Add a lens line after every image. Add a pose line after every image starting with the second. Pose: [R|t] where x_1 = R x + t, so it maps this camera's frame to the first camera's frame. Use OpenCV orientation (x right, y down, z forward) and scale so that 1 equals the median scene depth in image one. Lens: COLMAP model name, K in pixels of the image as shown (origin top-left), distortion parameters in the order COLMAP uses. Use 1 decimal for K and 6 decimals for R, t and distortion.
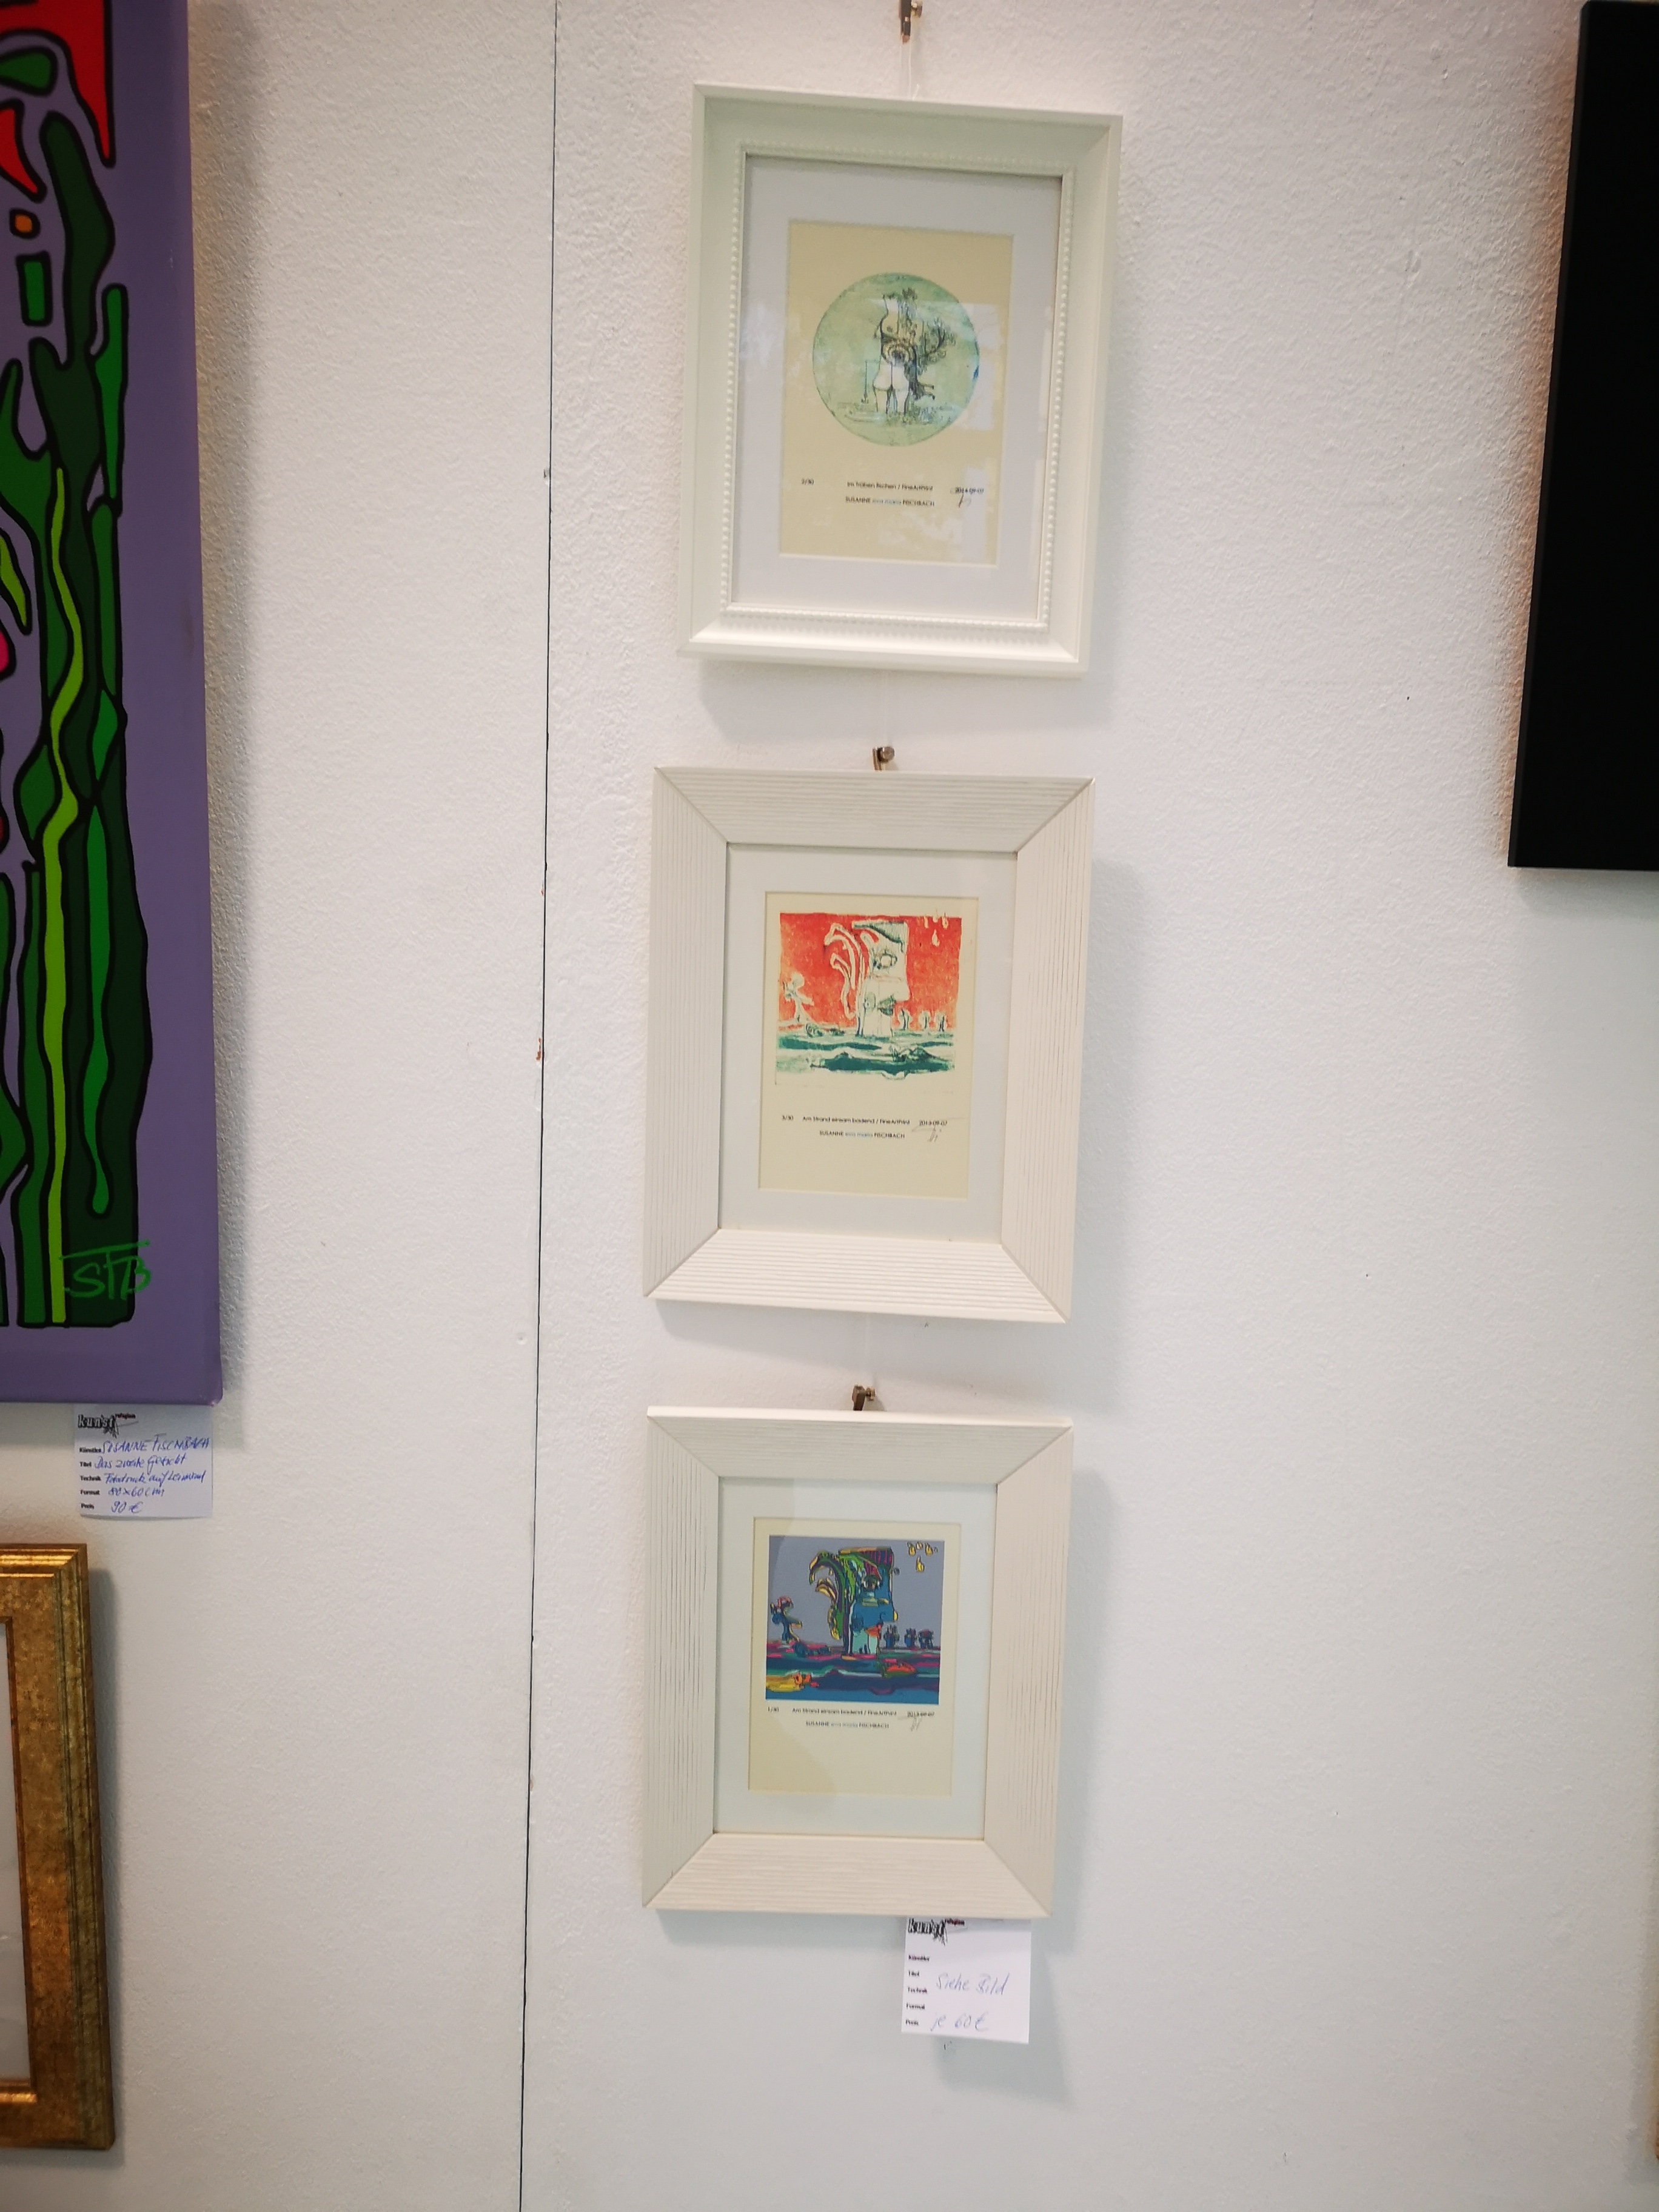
lens RADIAL K [[1698.4, 0, 829.5], [0, 1698.4, 1106.0], [0, 0, 1]] dist [0.055019, -0.055532]
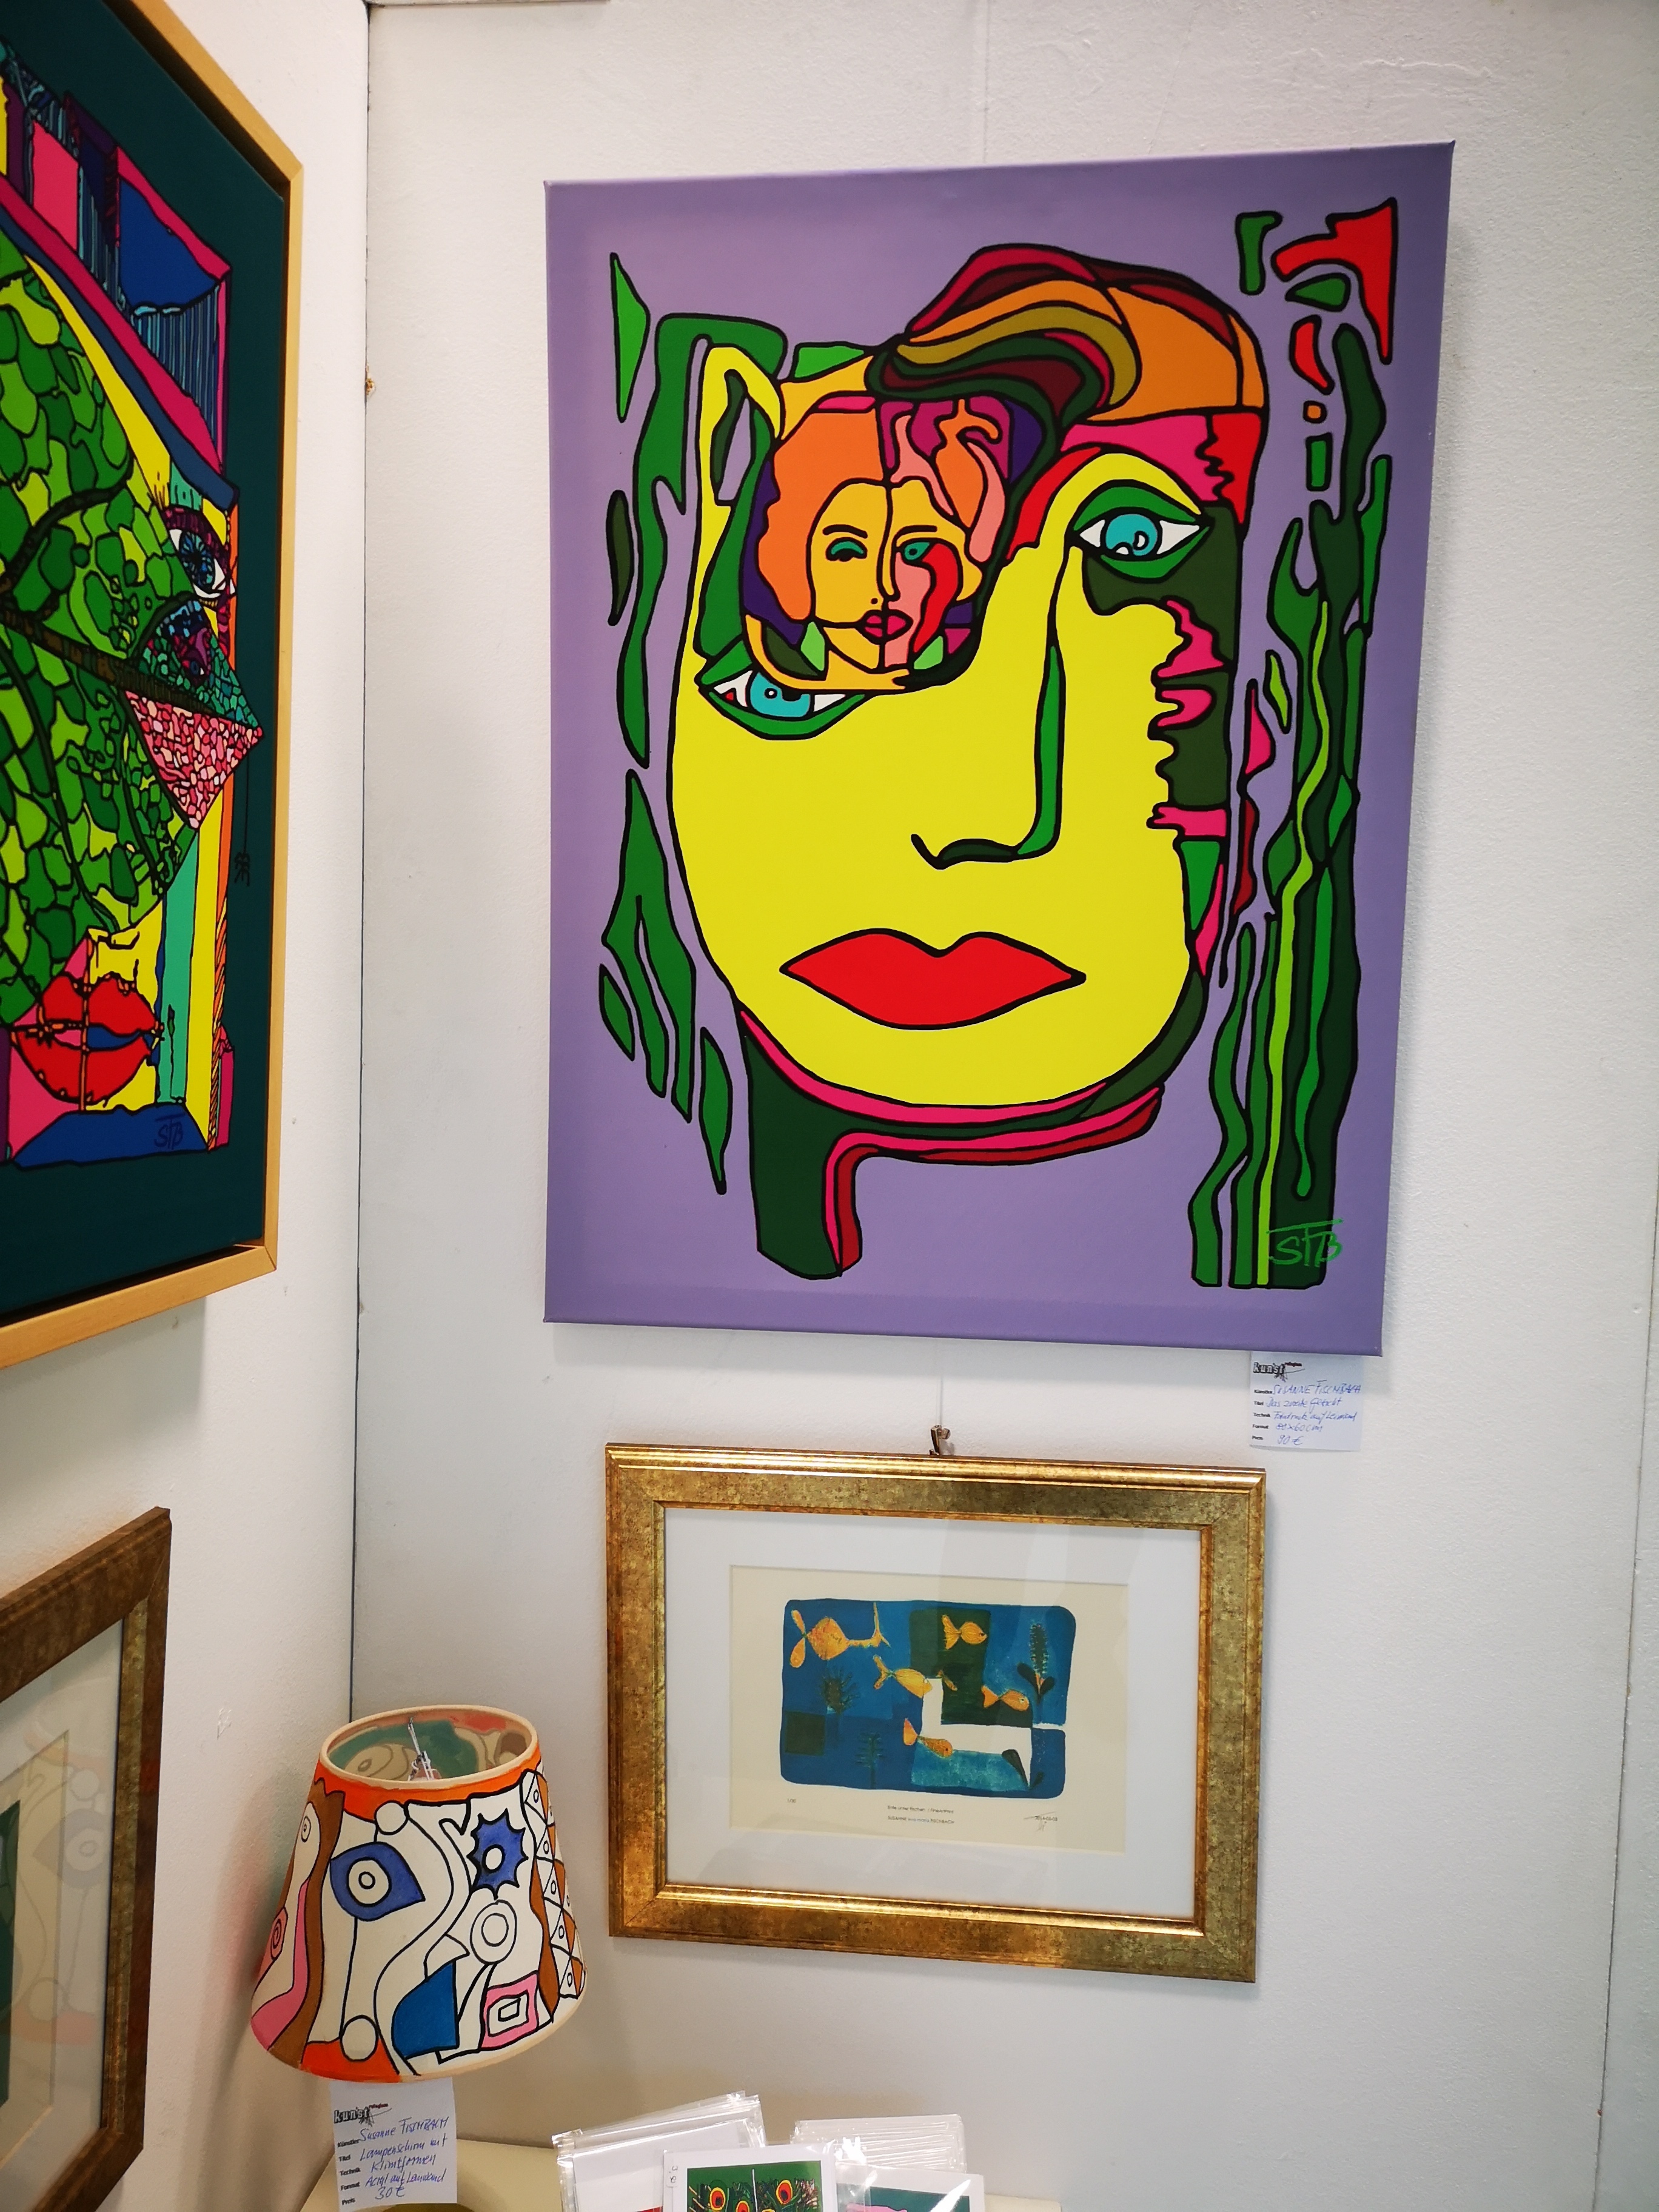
lens RADIAL K [[1698.4, 0, 829.5], [0, 1698.4, 1106.0], [0, 0, 1]] dist [0.055019, -0.055532]
pose [[0.993417, 0.002317, -0.114530, -0.621817], [-0.005810, 0.999528, -0.030175, 0.036672], [0.114406, 0.030642, 0.992961, -0.259720]]
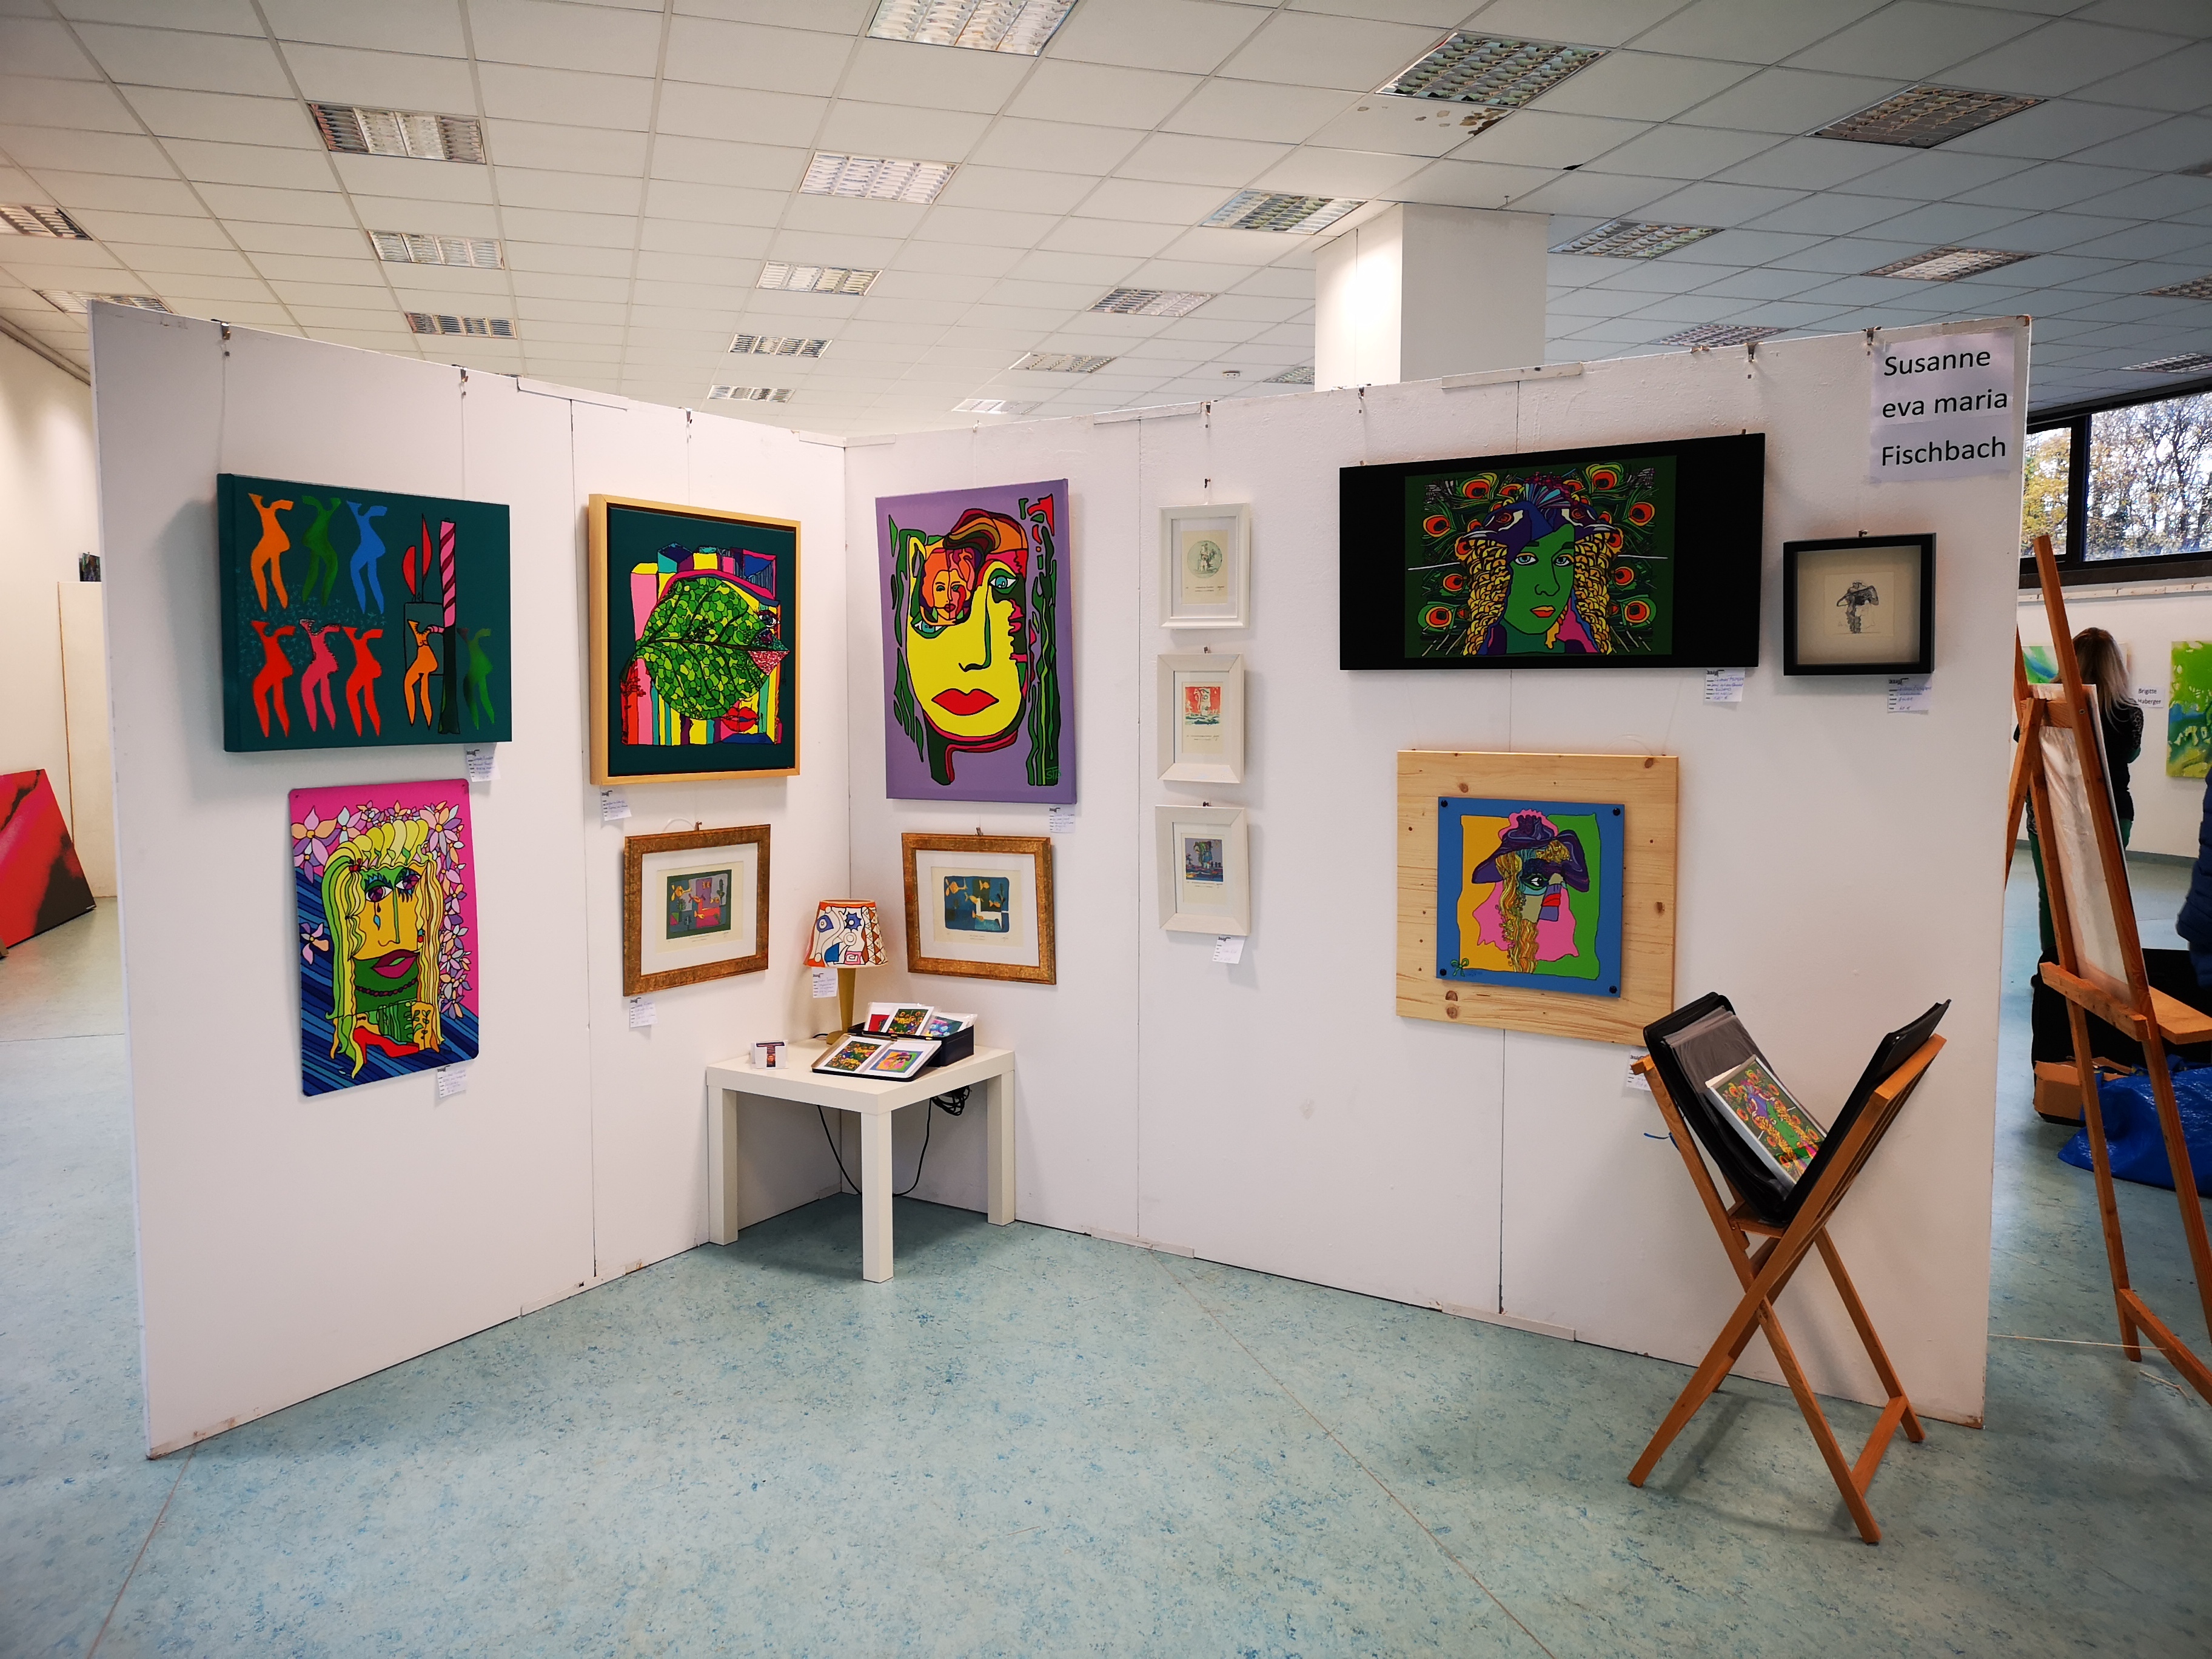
lens RADIAL K [[1680.7, 0, 1106.0], [0, 1680.7, 829.5], [0, 0, 1]] dist [0.058510, -0.050615]
pose [[0.843227, 0.012354, -0.537416, 2.038407], [-0.023694, 0.999618, -0.014196, 0.301615], [0.537035, 0.024704, 0.843198, -2.597615]]
